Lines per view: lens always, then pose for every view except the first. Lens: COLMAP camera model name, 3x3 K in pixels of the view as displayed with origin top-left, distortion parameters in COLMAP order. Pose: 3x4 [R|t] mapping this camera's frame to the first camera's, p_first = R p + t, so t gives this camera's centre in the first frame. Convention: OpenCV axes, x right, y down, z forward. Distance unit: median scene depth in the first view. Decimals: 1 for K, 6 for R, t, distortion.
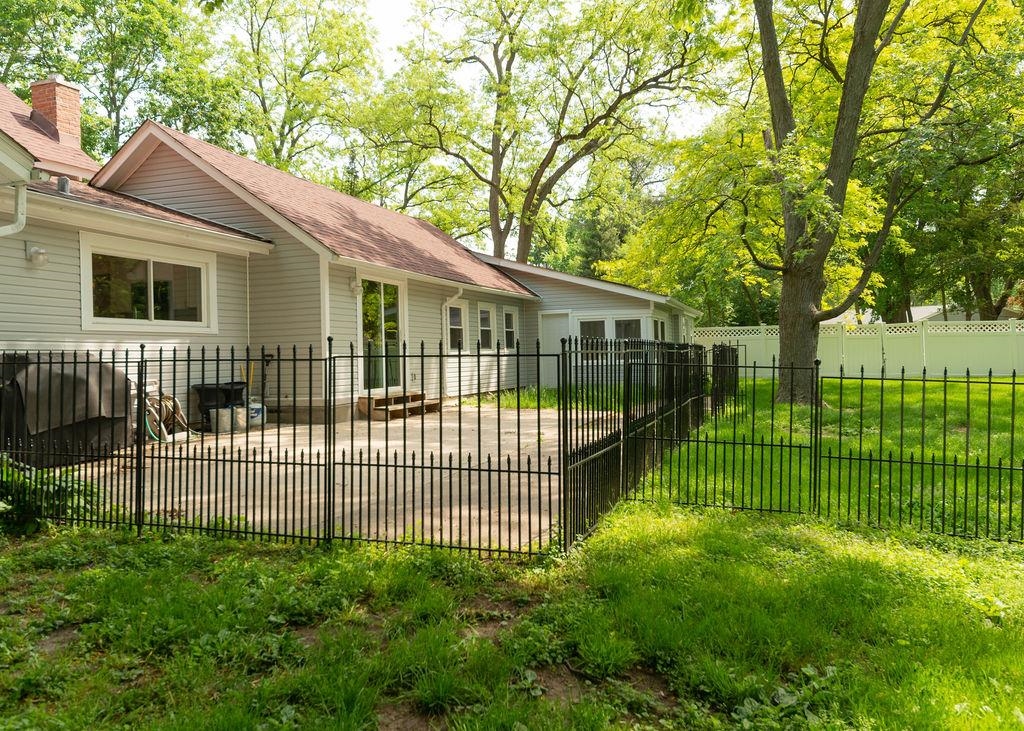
lens RADIAL K [[741.7, 0, 512.0], [0, 741.7, 365.5], [0, 0, 1]] dist [-0.004907, -0.000368]
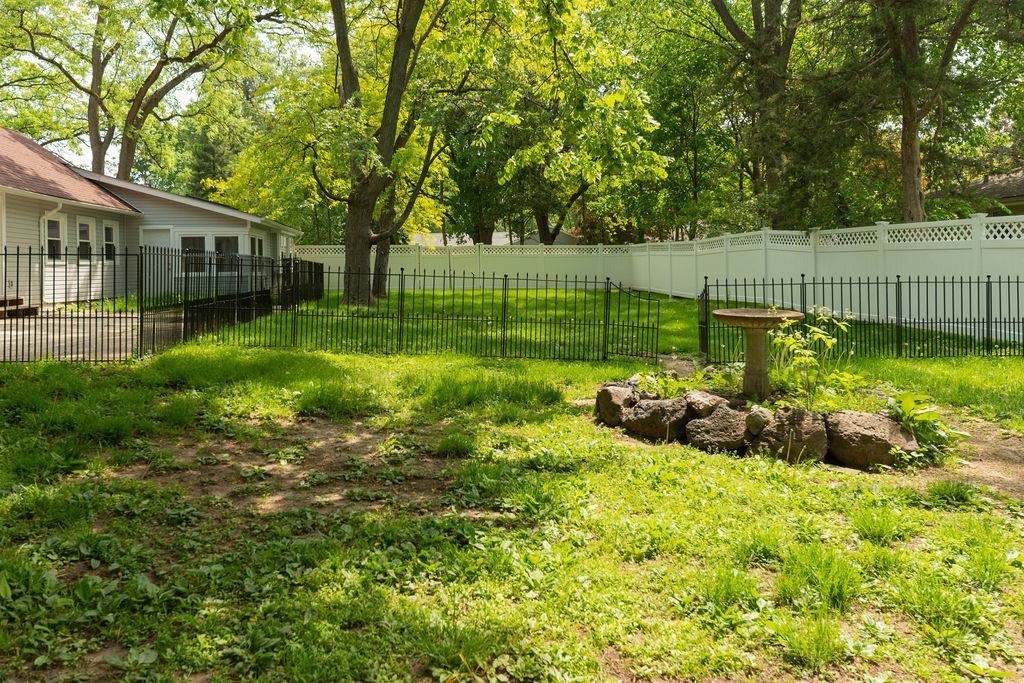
lens RADIAL K [[834.1, 0, 511.4], [0, 834.1, 271.8], [0, 0, 1]] dist [-0.001059, -0.002734]
pose [[0.901916, 0.011304, 0.431763, 0.000686], [-0.002604, 0.999782, -0.020736, 0.014152], [-0.431903, 0.017578, 0.901749, -0.273382]]
